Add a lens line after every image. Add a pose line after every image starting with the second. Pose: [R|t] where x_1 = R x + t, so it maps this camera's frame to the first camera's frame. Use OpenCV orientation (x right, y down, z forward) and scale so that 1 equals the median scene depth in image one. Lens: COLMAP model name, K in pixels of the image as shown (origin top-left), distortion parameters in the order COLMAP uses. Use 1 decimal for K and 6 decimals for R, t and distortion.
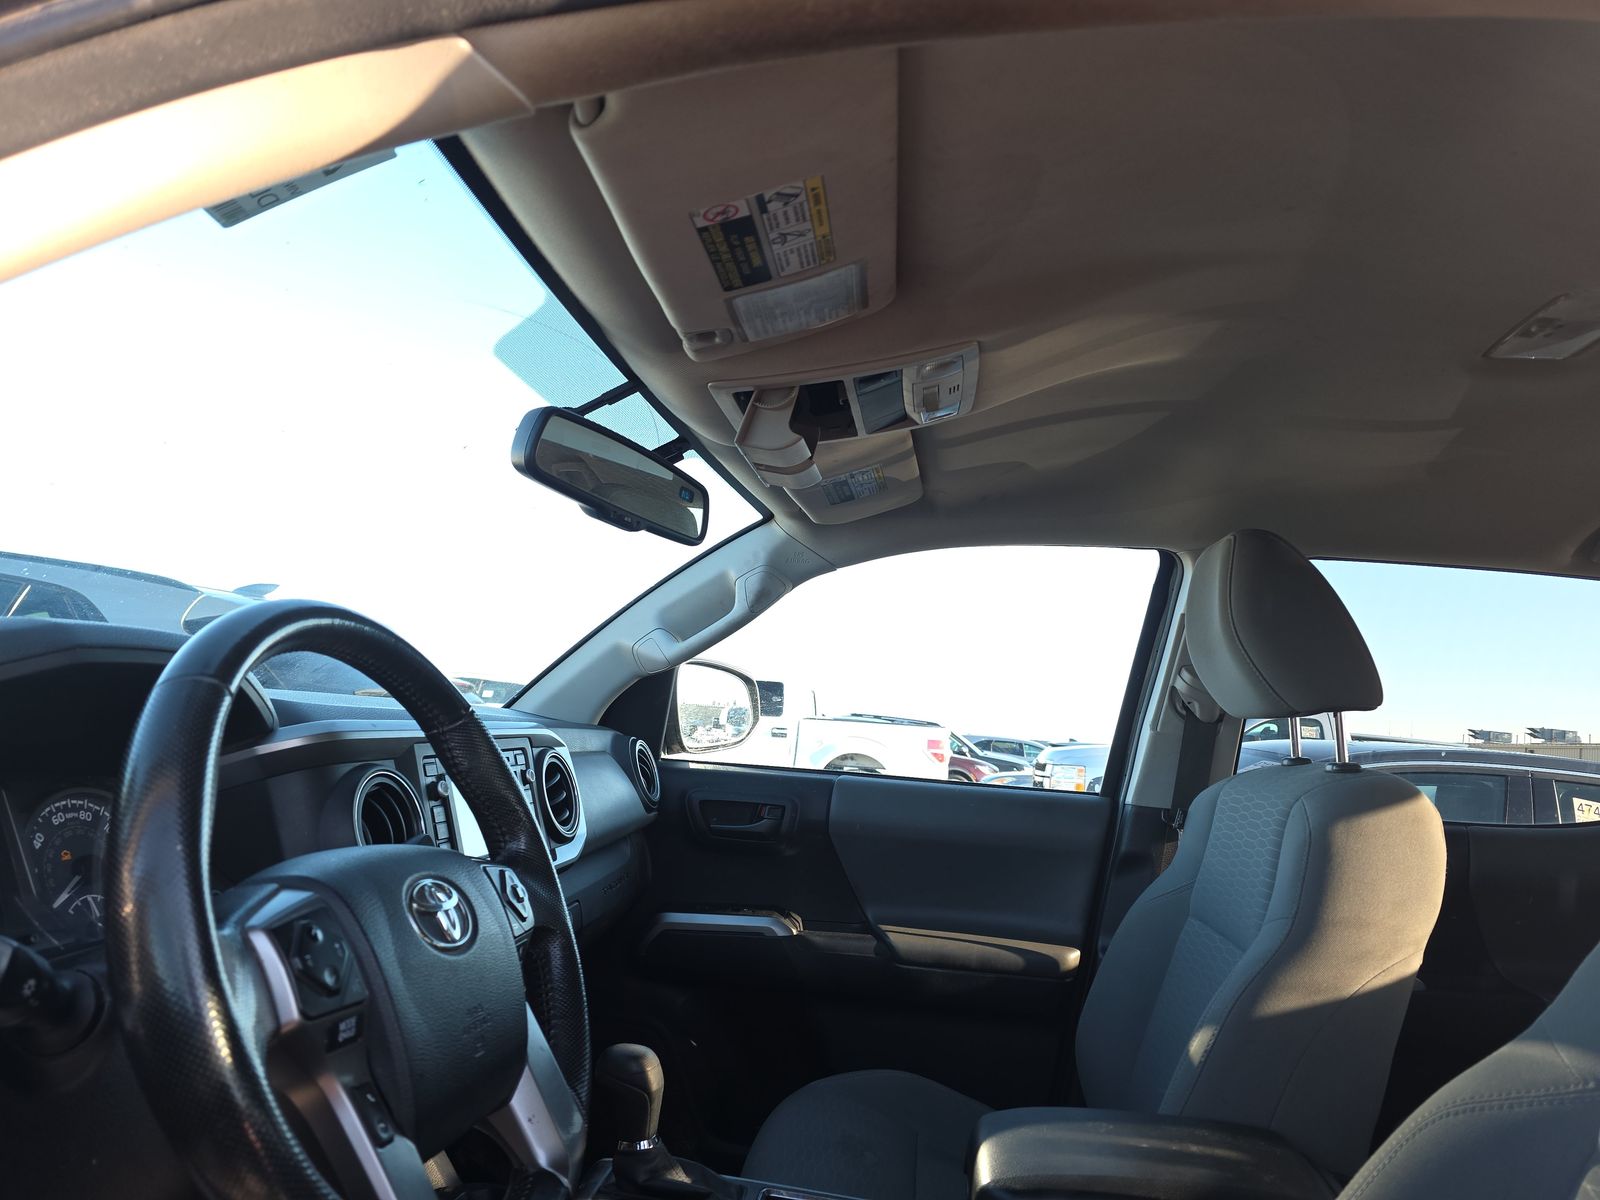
lens RADIAL K [[1068.8, 0, 816.1], [0, 1068.8, 600.1], [0, 0, 1]] dist [0.057292, -0.042435]
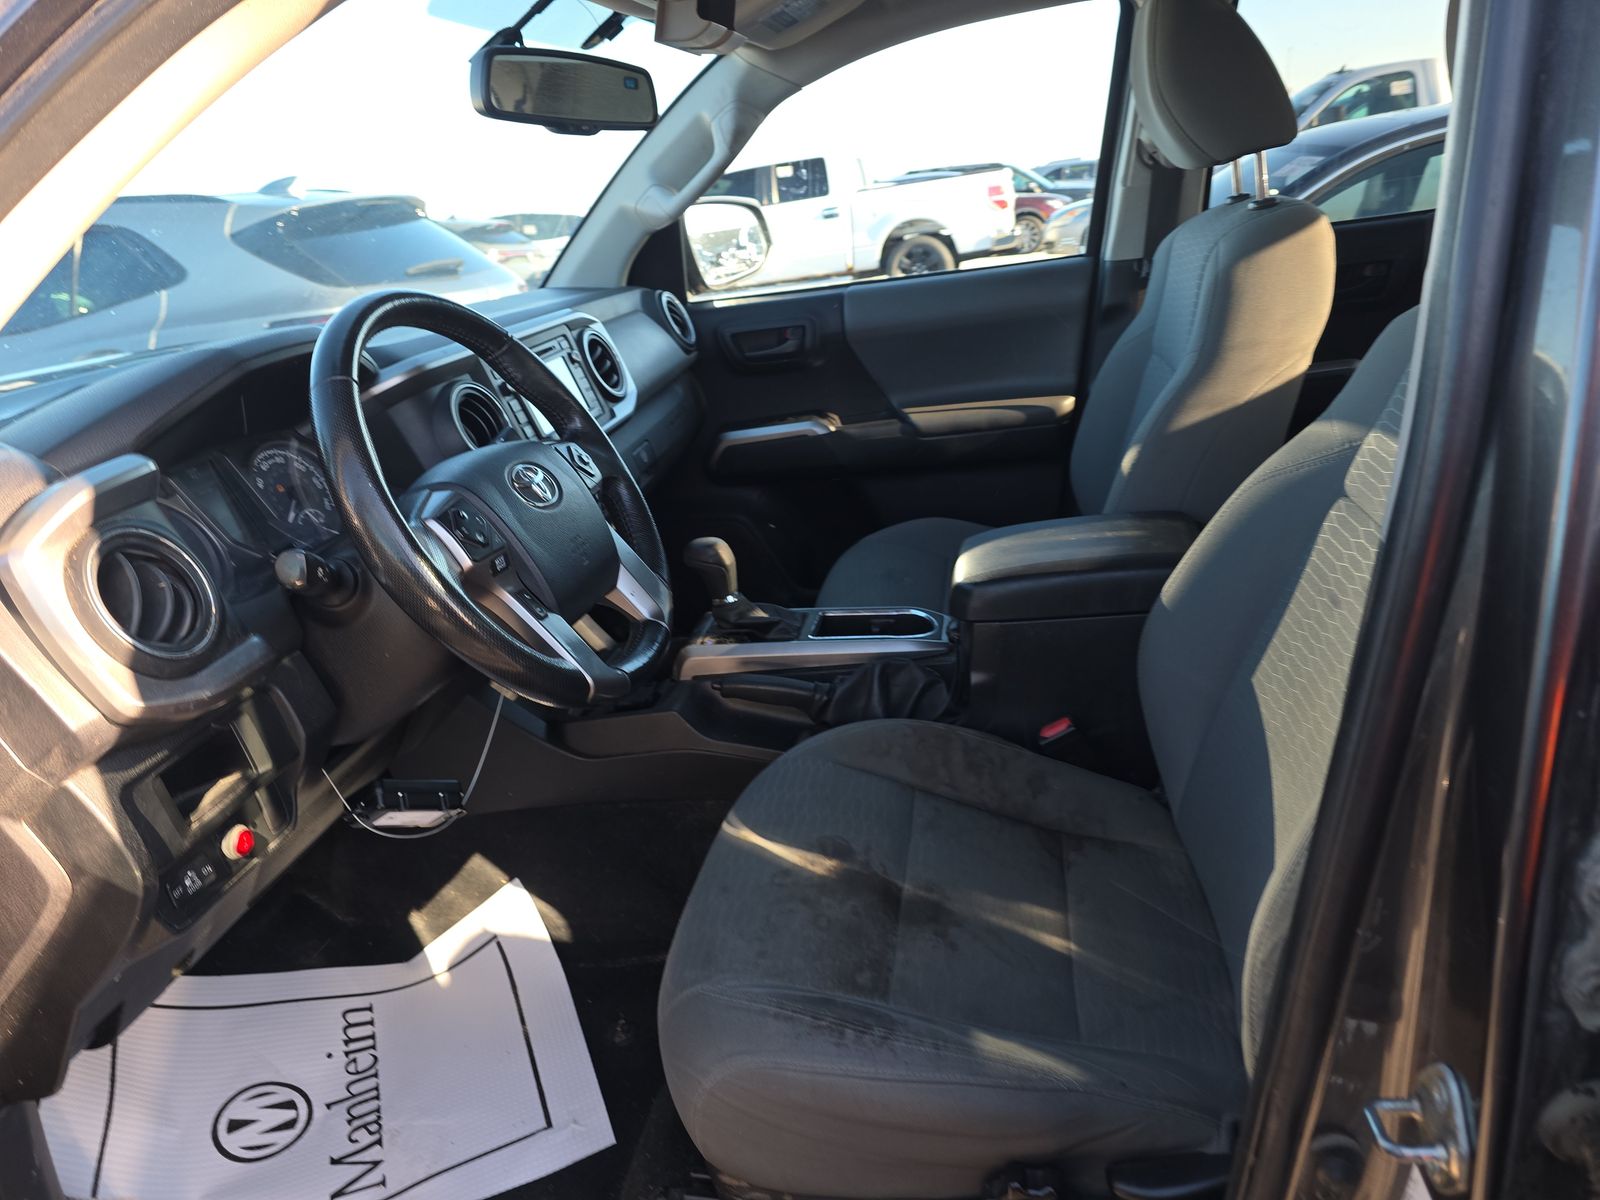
lens RADIAL K [[1068.8, 0, 801.1], [0, 1068.8, 595.3], [0, 0, 1]] dist [0.057292, -0.042435]
pose [[0.977704, -0.166607, -0.127814, 0.089148], [0.206382, 0.874708, 0.438512, -0.076201], [0.038741, -0.455114, 0.889590, -0.190044]]
